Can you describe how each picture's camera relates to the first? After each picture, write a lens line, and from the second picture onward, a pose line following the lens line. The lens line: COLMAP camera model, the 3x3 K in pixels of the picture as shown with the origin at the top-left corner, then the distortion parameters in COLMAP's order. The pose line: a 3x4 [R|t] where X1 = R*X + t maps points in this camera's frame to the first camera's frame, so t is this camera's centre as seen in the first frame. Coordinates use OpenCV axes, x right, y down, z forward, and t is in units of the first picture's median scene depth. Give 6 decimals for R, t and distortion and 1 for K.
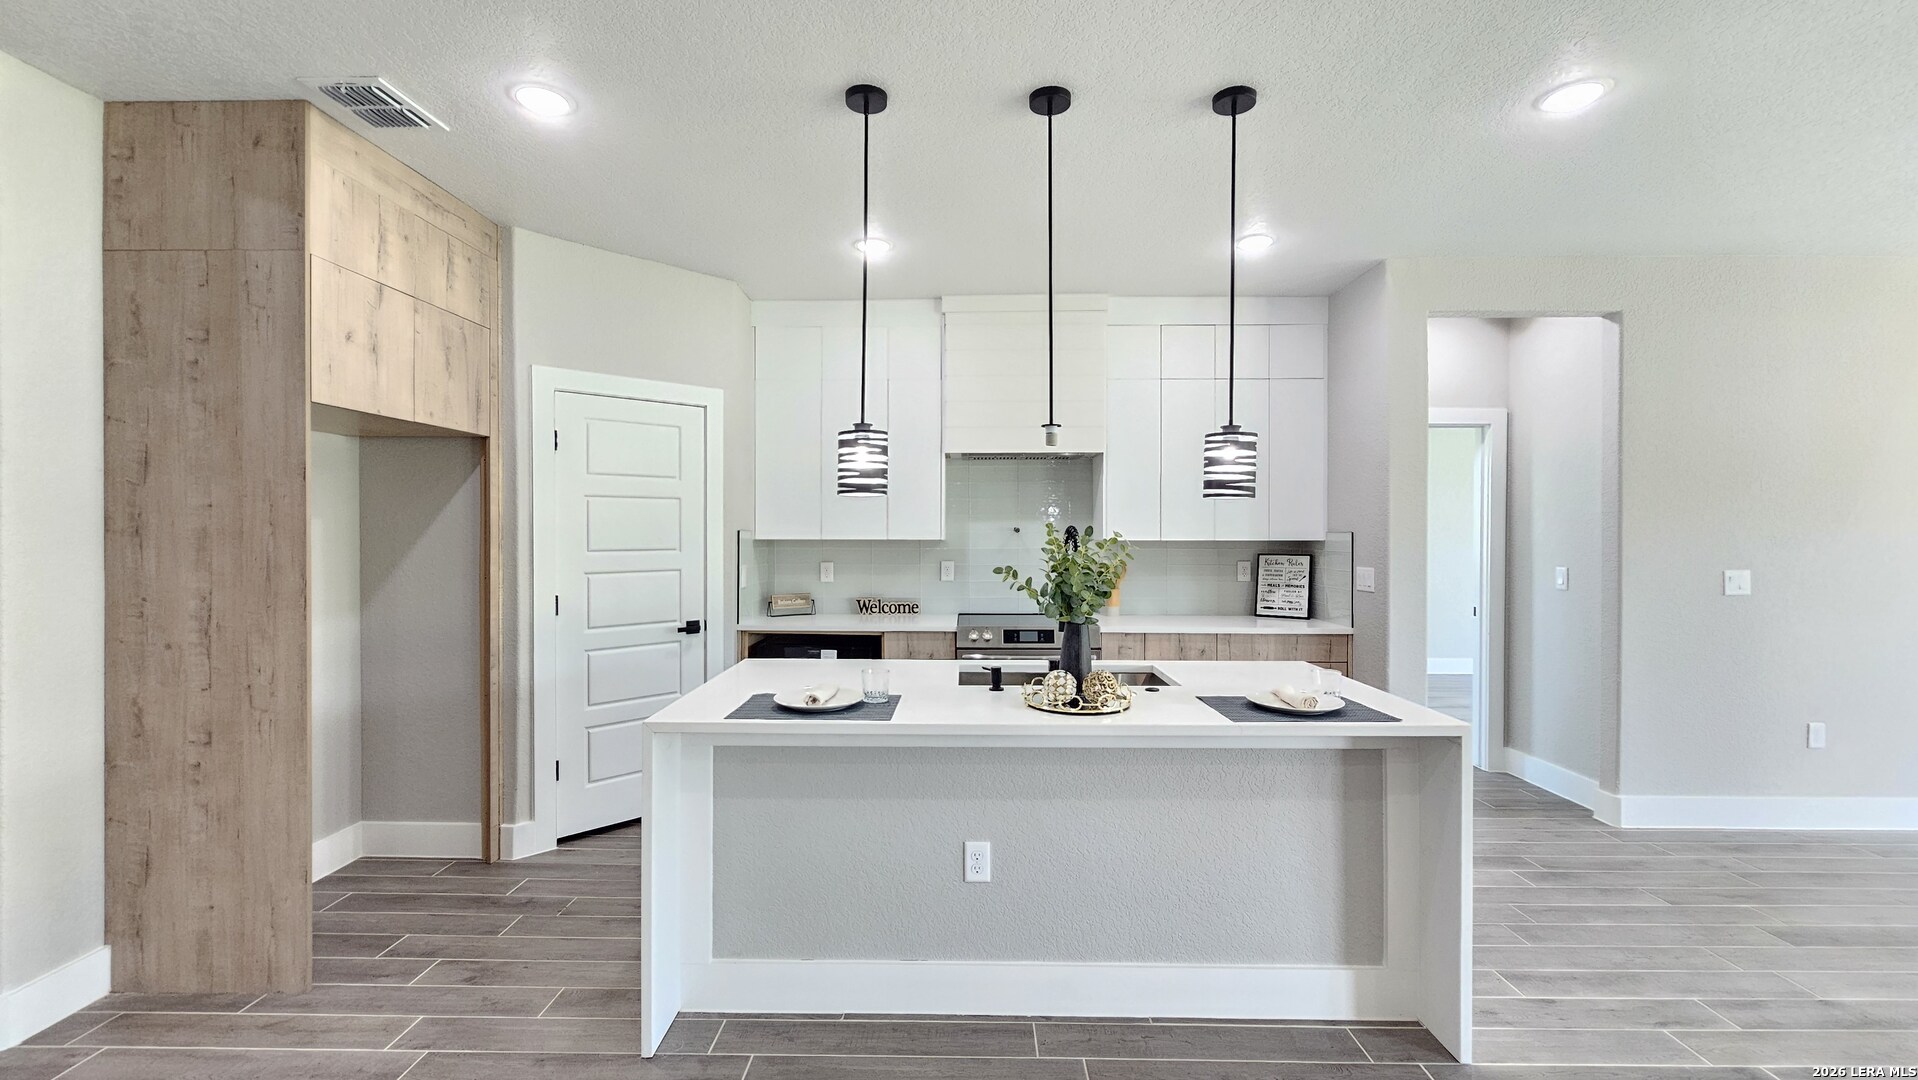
lens RADIAL K [[782.3, 0, 949.9], [0, 782.3, 536.4], [0, 0, 1]] dist [0.001462, -0.001417]
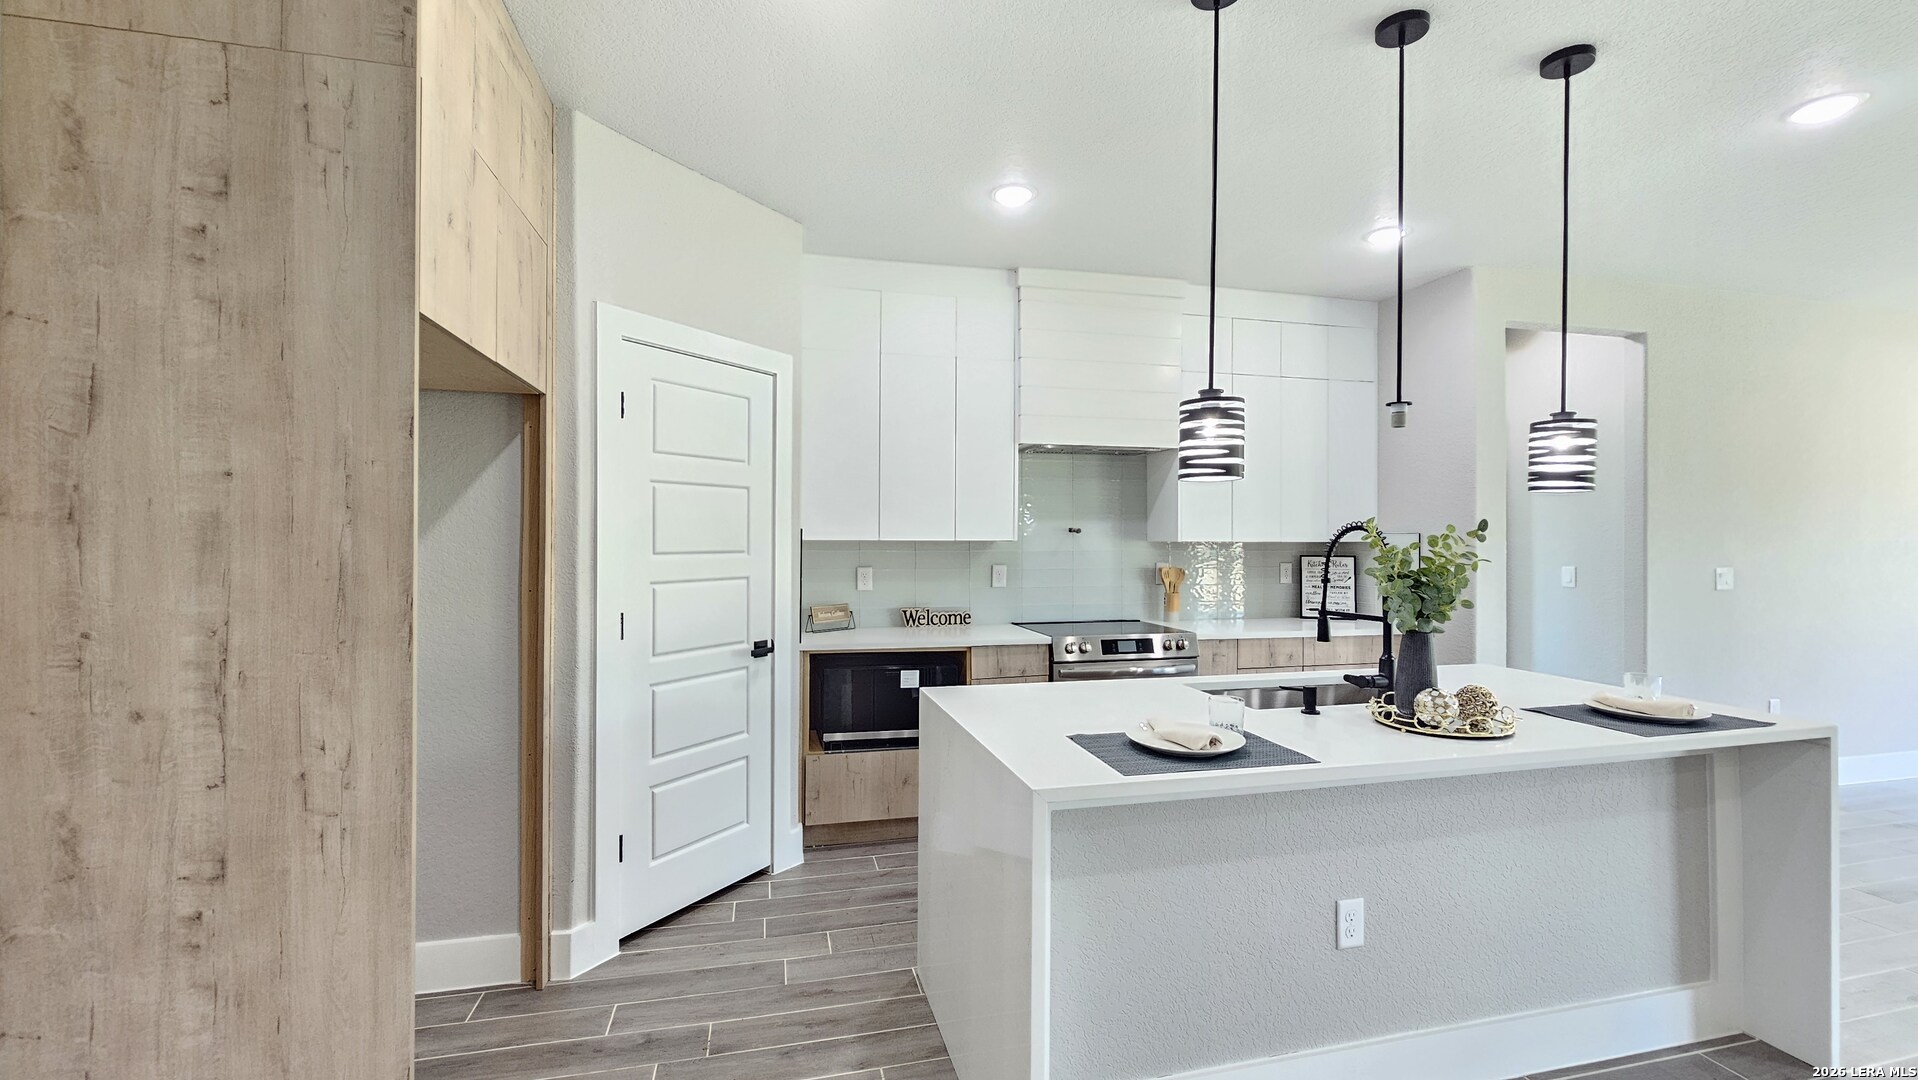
lens RADIAL K [[782.3, 0, 951.3], [0, 782.3, 536.6], [0, 0, 1]] dist [0.001462, -0.001417]
pose [[0.967575, 0.002551, 0.252571, -0.411669], [-0.000567, 0.999968, -0.007930, 0.008890], [-0.252584, 0.007530, 0.967546, 0.211298]]
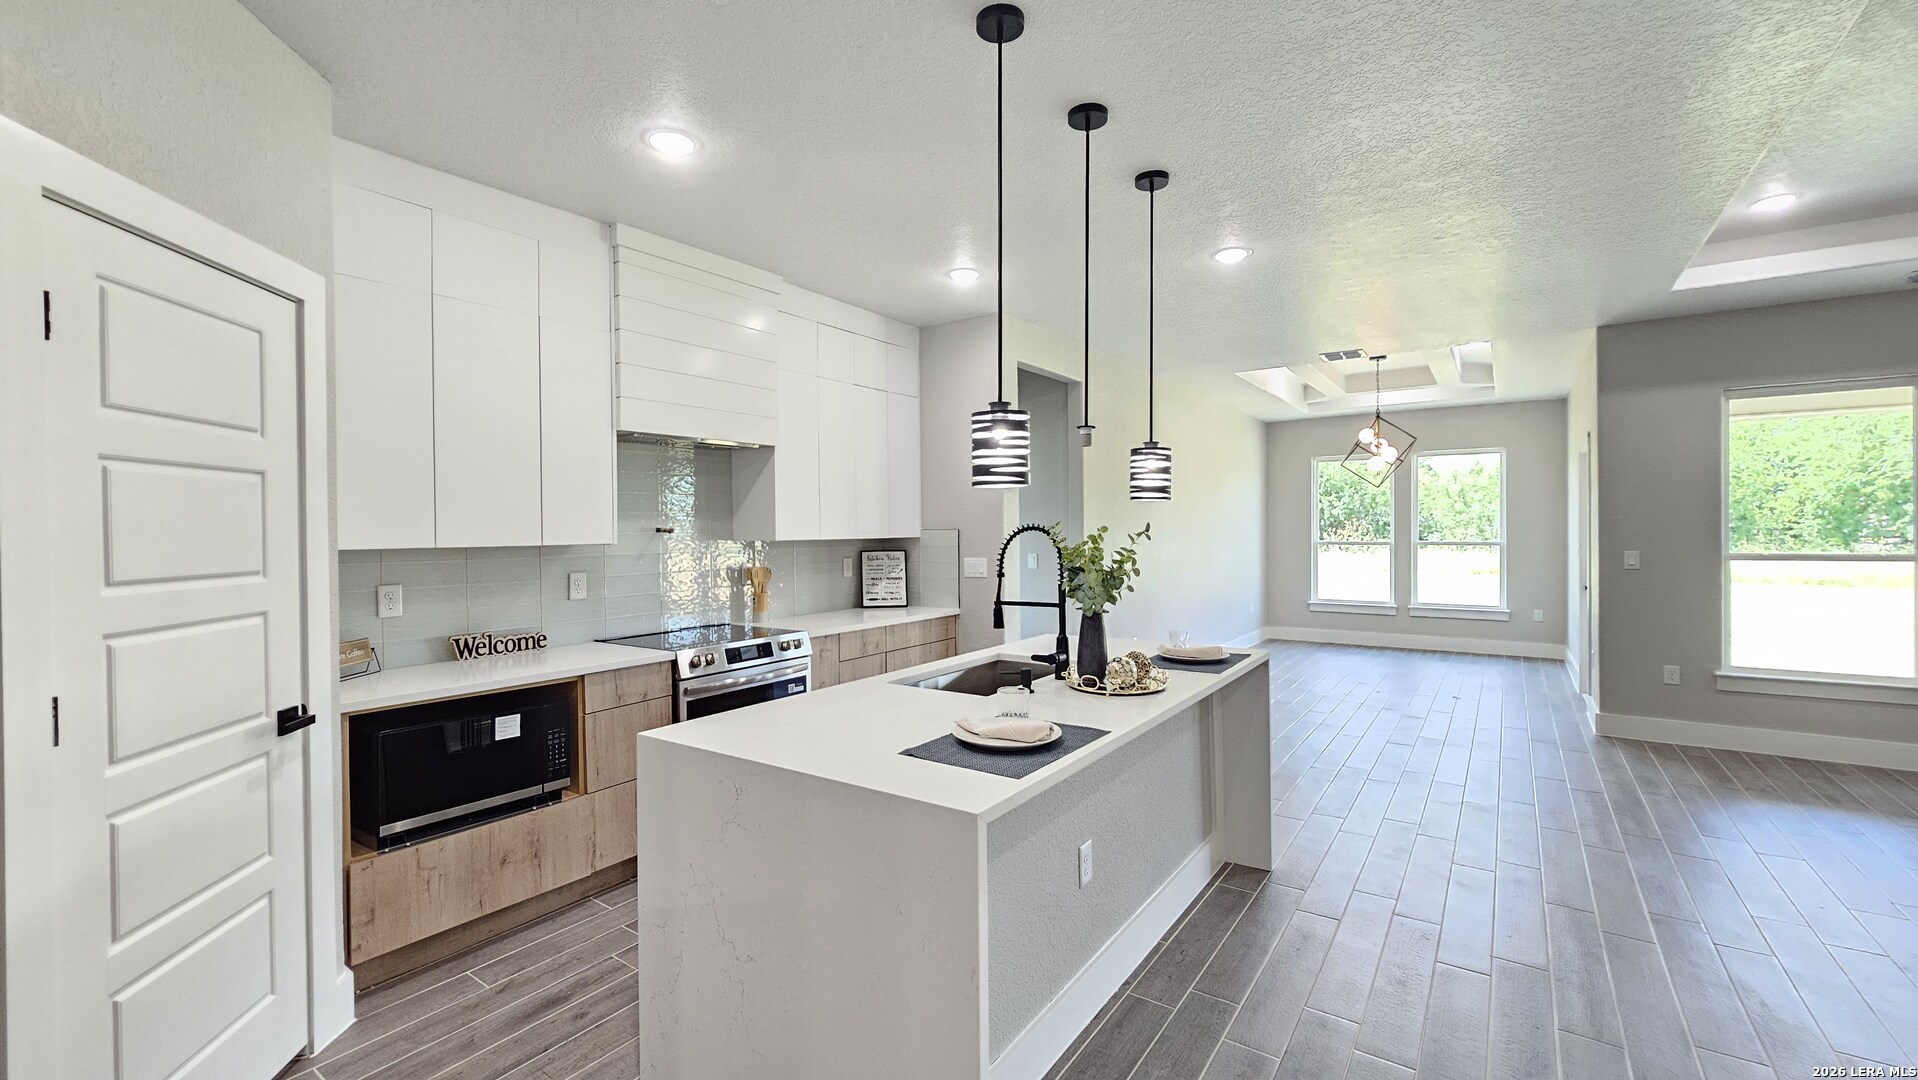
lens RADIAL K [[782.3, 0, 953.9], [0, 782.3, 535.1], [0, 0, 1]] dist [0.001462, -0.001417]
pose [[0.562227, -0.013078, 0.826880, -0.610960], [0.016468, 0.999854, 0.004617, -0.003226], [-0.826819, 0.011021, 0.562360, 0.406621]]
